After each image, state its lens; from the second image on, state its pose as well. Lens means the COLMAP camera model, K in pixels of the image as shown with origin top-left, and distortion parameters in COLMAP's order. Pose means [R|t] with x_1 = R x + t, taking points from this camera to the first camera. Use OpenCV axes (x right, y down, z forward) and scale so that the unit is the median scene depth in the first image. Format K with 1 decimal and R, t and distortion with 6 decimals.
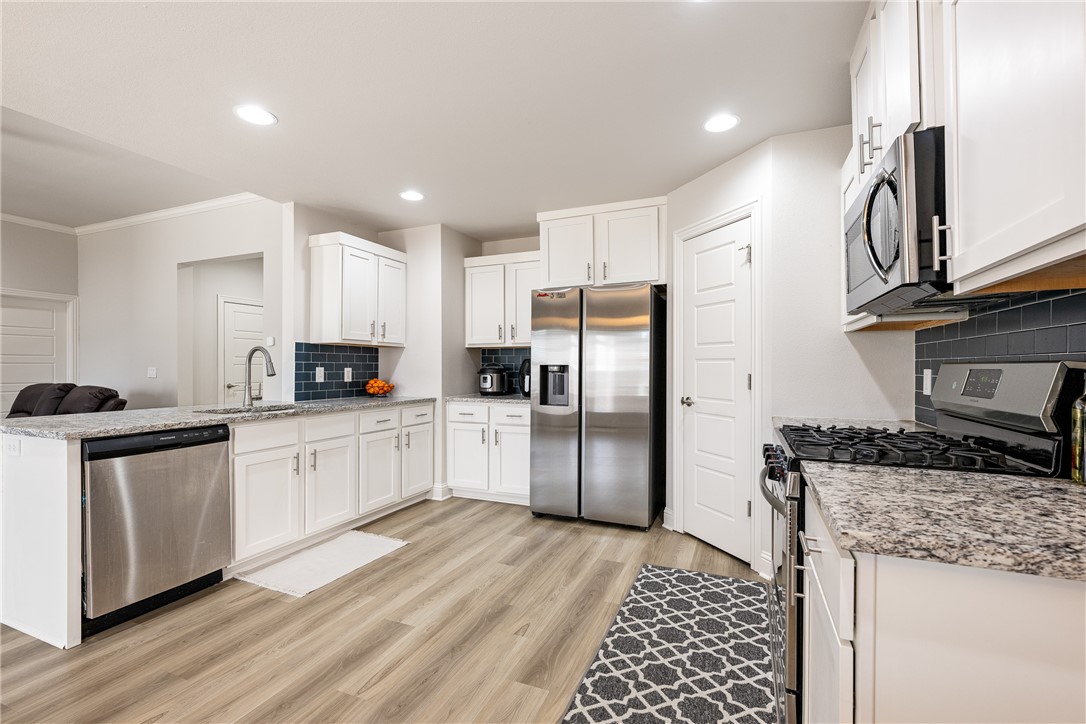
lens RADIAL K [[484.8, 0, 547.6], [0, 484.8, 361.0], [0, 0, 1]] dist [-0.007390, -0.000425]
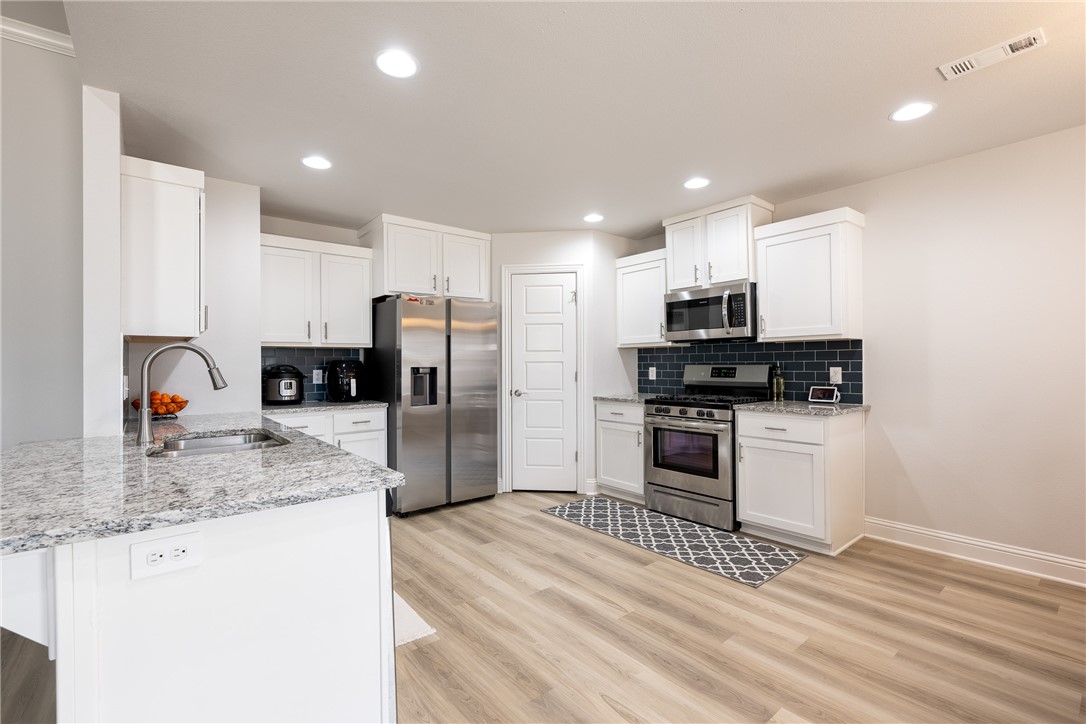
lens RADIAL K [[484.8, 0, 549.8], [0, 484.8, 361.2], [0, 0, 1]] dist [-0.007390, -0.000425]
pose [[0.451686, 0.006225, 0.892155, -1.080871], [0.000440, 0.999974, -0.007201, 0.003548], [-0.892177, 0.003645, 0.451671, 0.373335]]
